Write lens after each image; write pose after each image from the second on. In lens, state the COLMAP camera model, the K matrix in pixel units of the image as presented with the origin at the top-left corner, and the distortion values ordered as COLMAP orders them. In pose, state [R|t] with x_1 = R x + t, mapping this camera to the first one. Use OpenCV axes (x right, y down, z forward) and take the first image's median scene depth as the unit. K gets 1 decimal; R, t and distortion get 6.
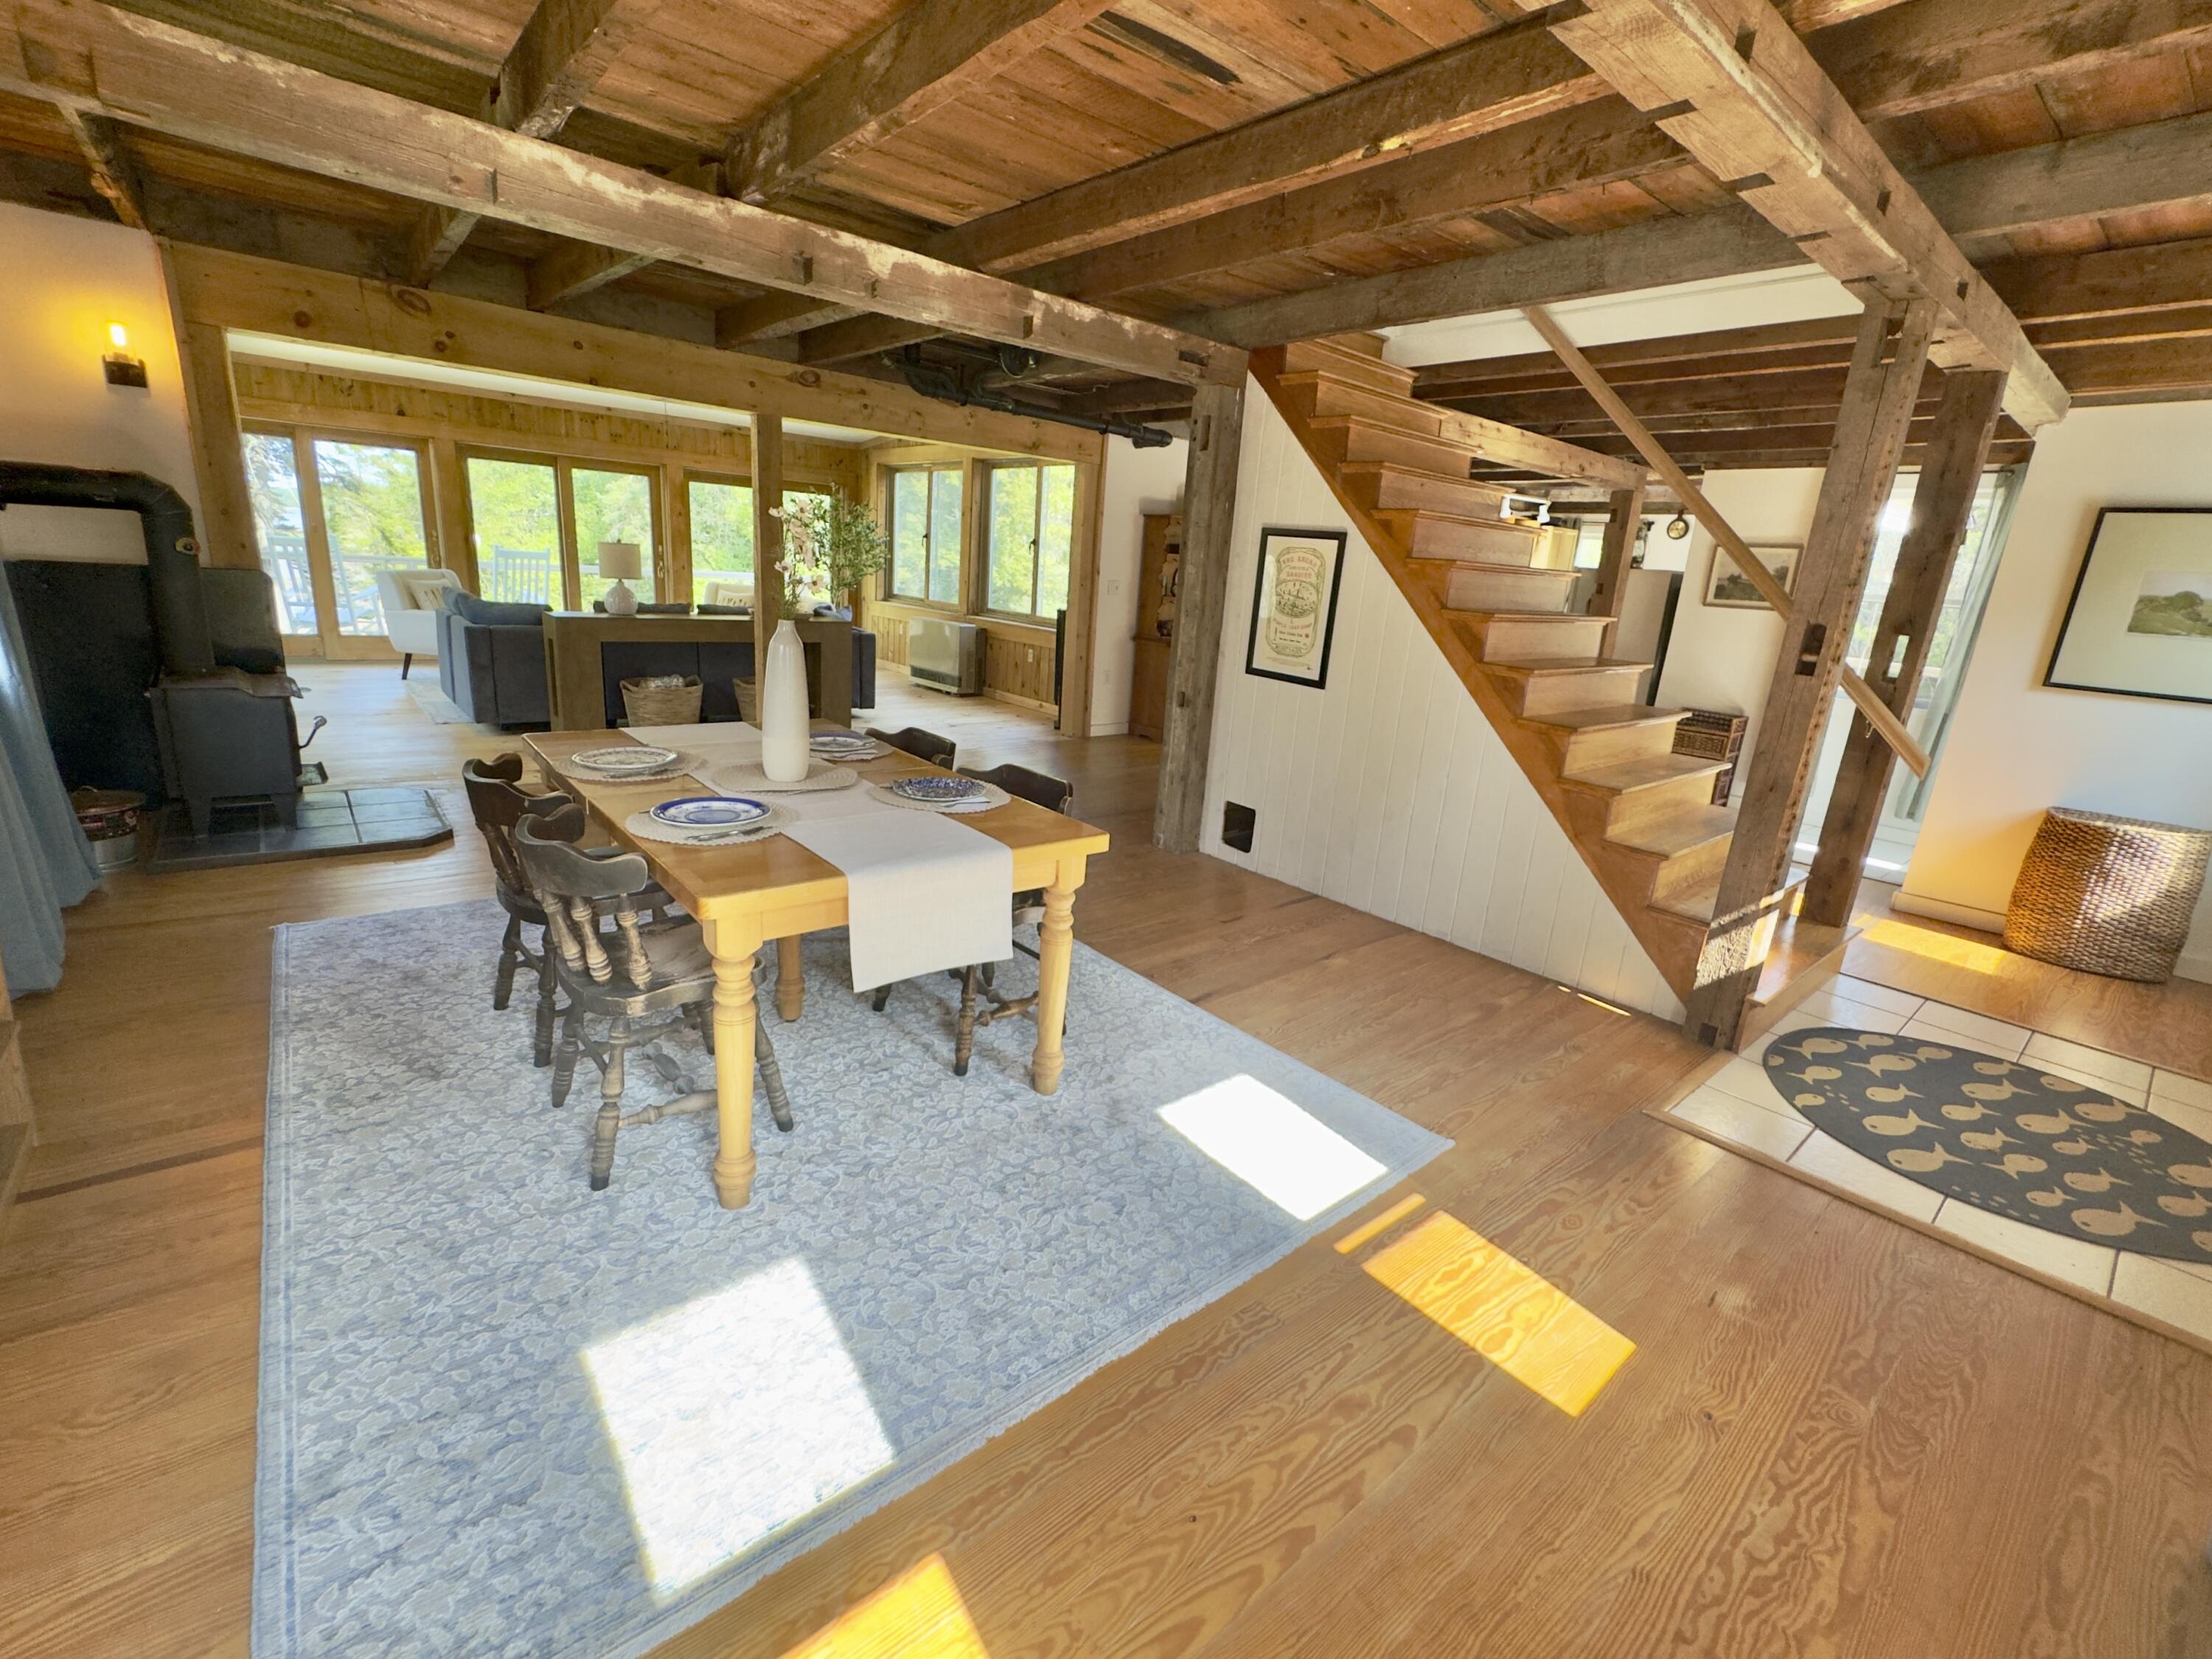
lens RADIAL K [[963.0, 0, 1099.3], [0, 963.0, 826.8], [0, 0, 1]] dist [-0.000304, 0.001171]
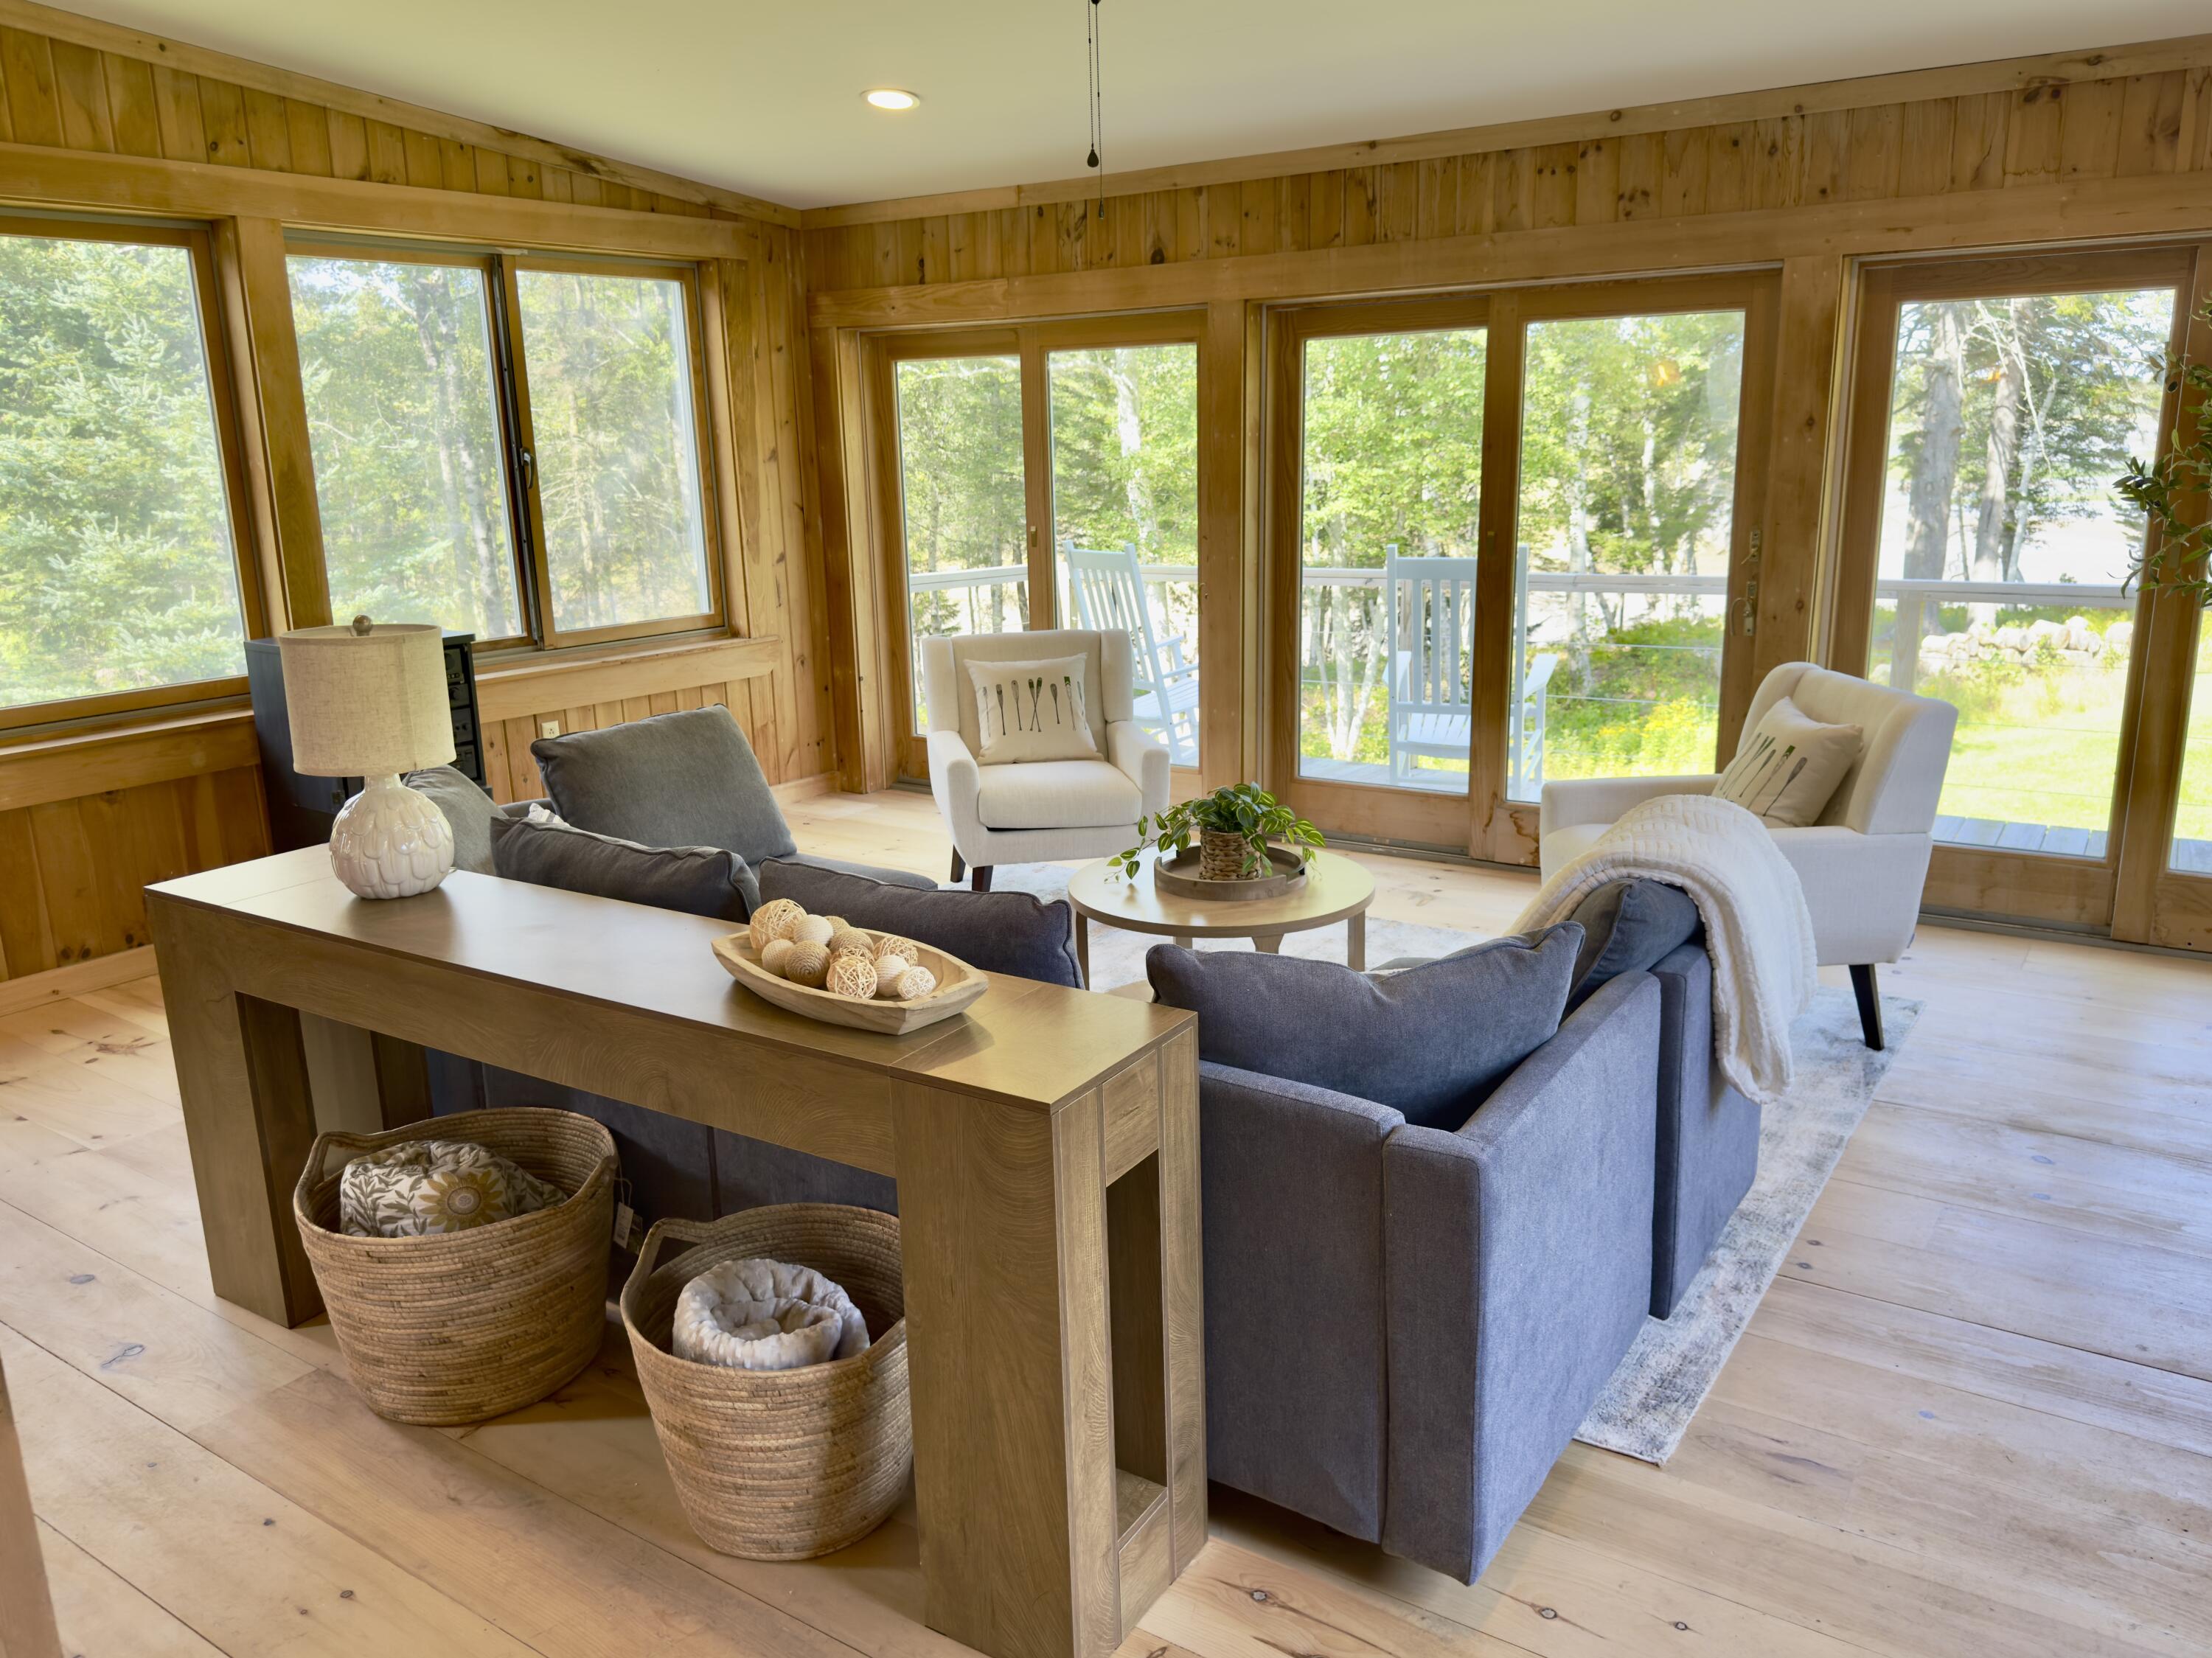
lens RADIAL K [[1642.4, 0, 1107.2], [0, 1642.4, 838.6], [0, 0, 1]] dist [0.044652, -0.057661]
pose [[0.275527, 0.155367, -0.948655, -0.032746], [-0.213162, 0.972159, 0.097306, -0.808107], [0.937362, 0.175407, 0.300974, 2.631525]]
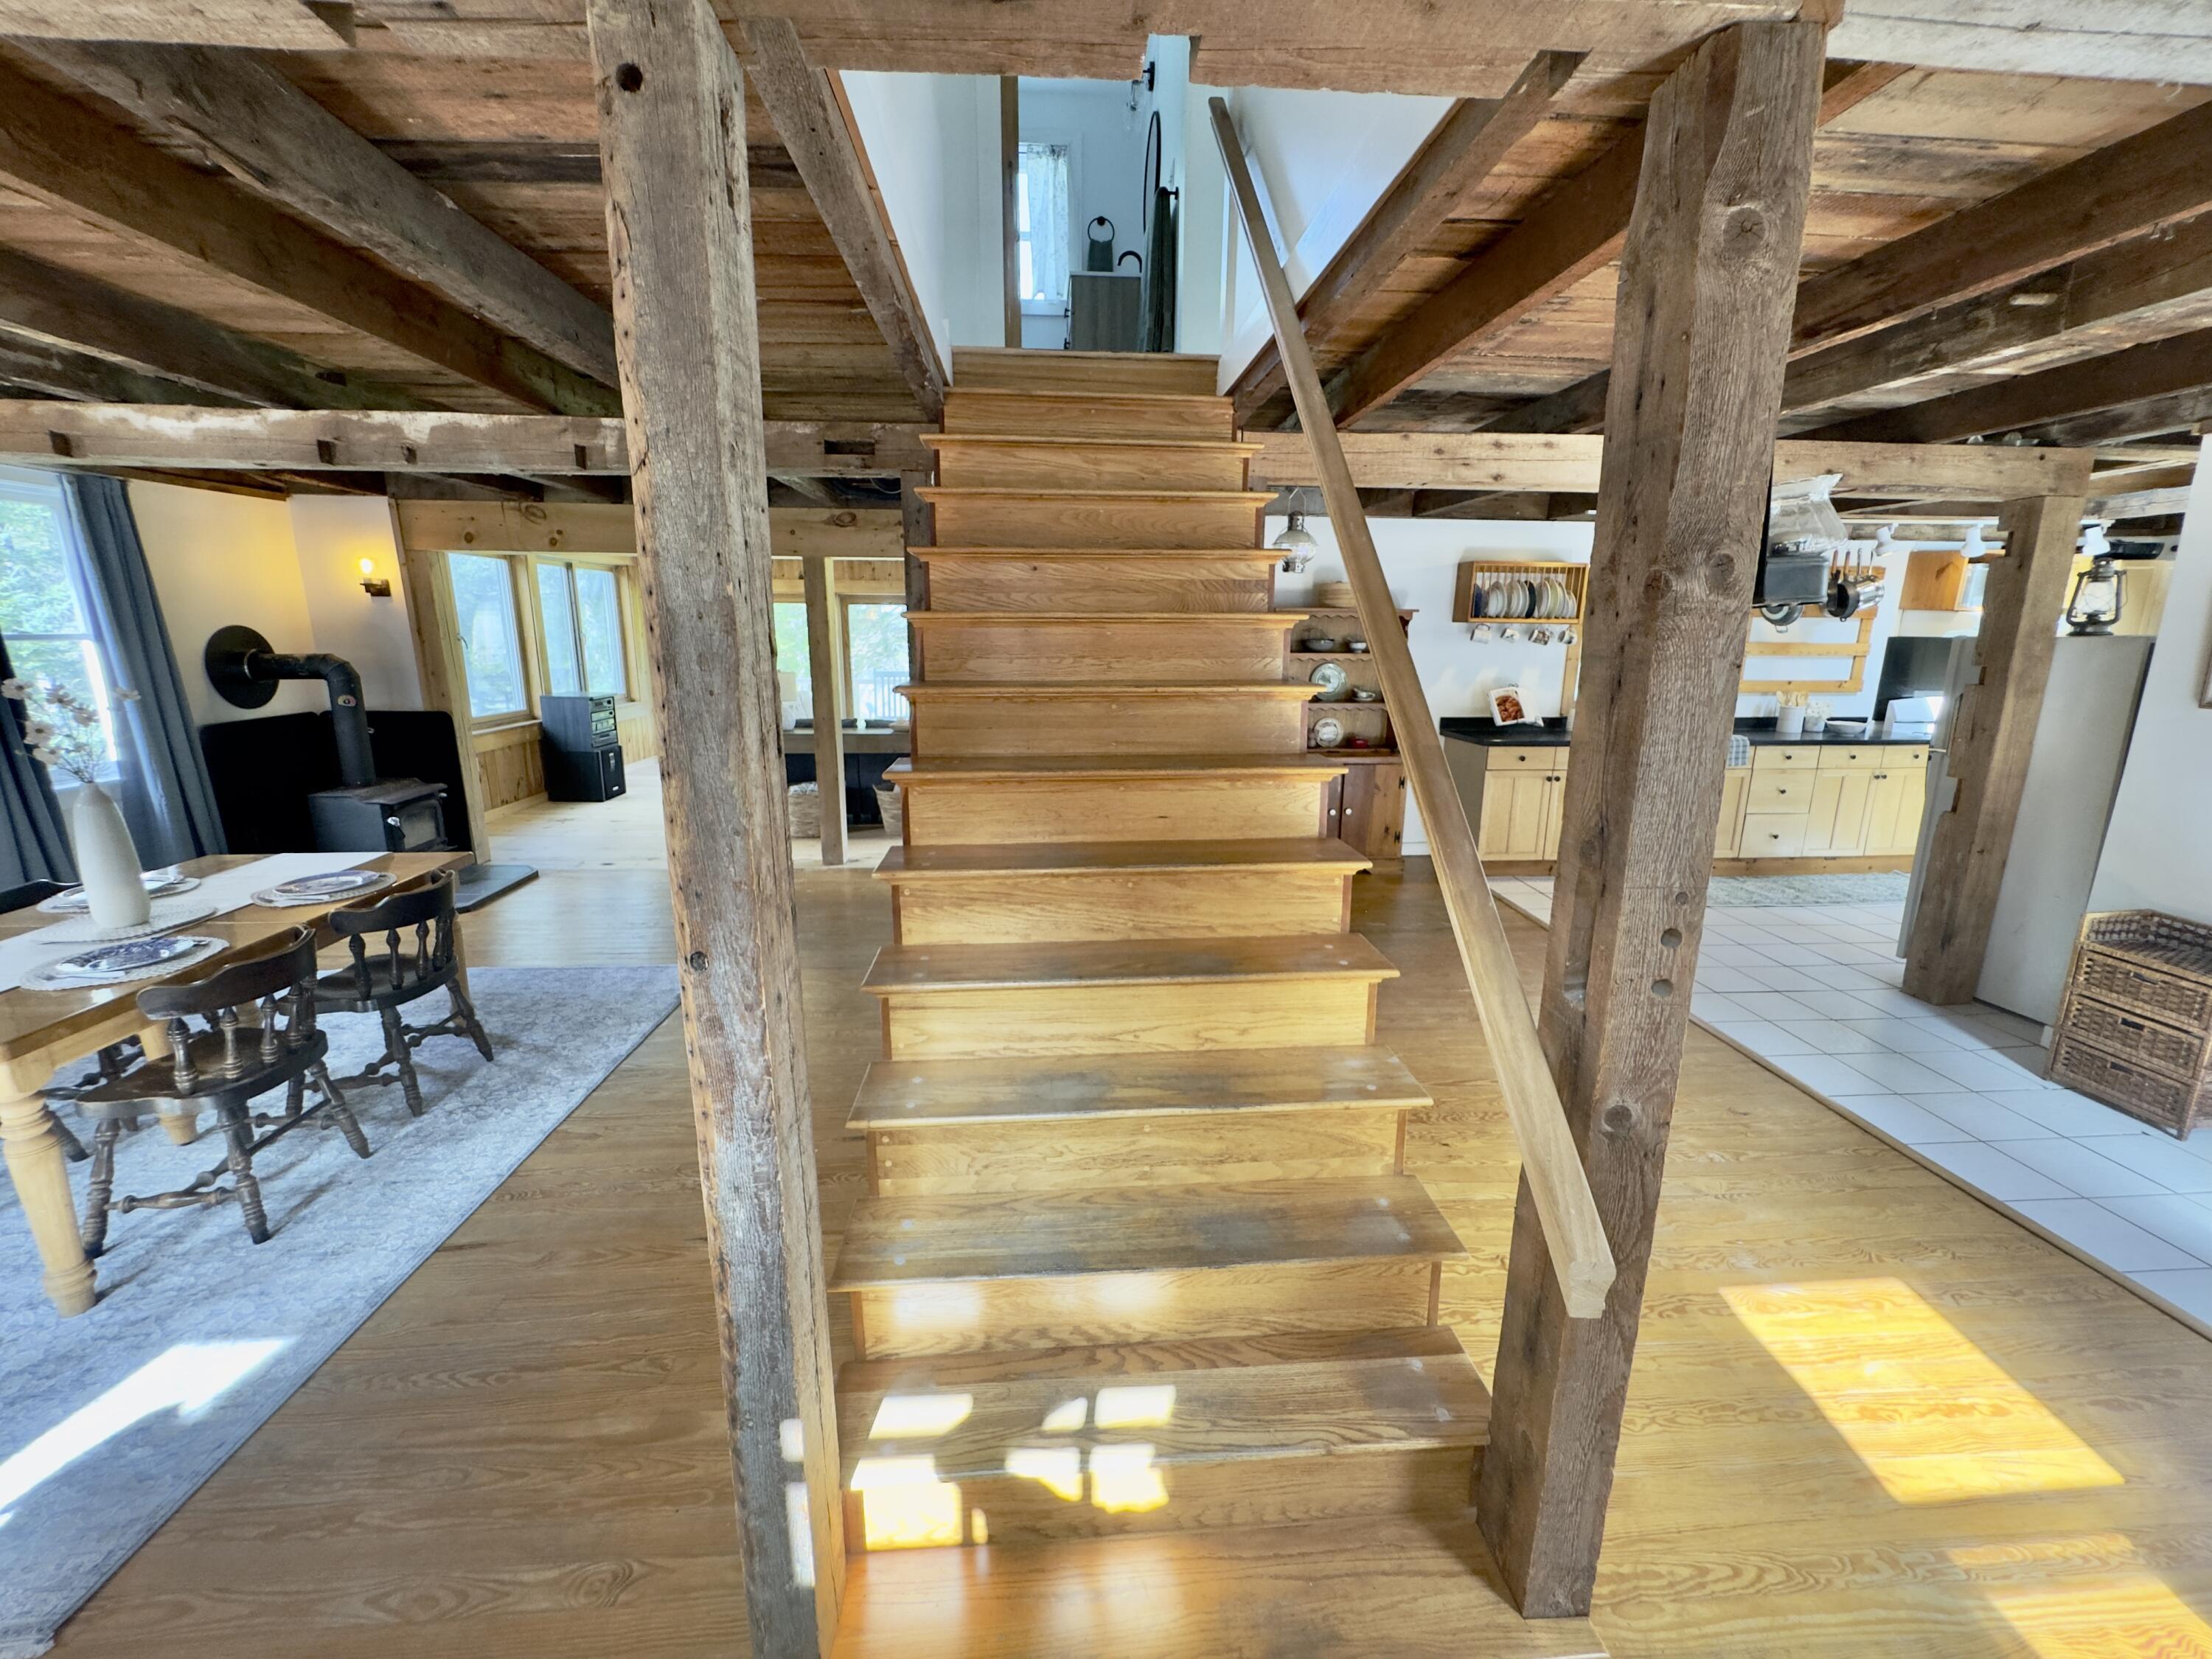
lens RADIAL K [[886.8, 0, 1104.9], [0, 886.8, 830.8], [0, 0, 1]] dist [-0.001964, -0.000270]
pose [[0.808544, 0.066000, -0.584723, 1.215753], [-0.105745, 0.993810, -0.034047, -0.253853], [0.578857, 0.089360, 0.810518, 0.875695]]
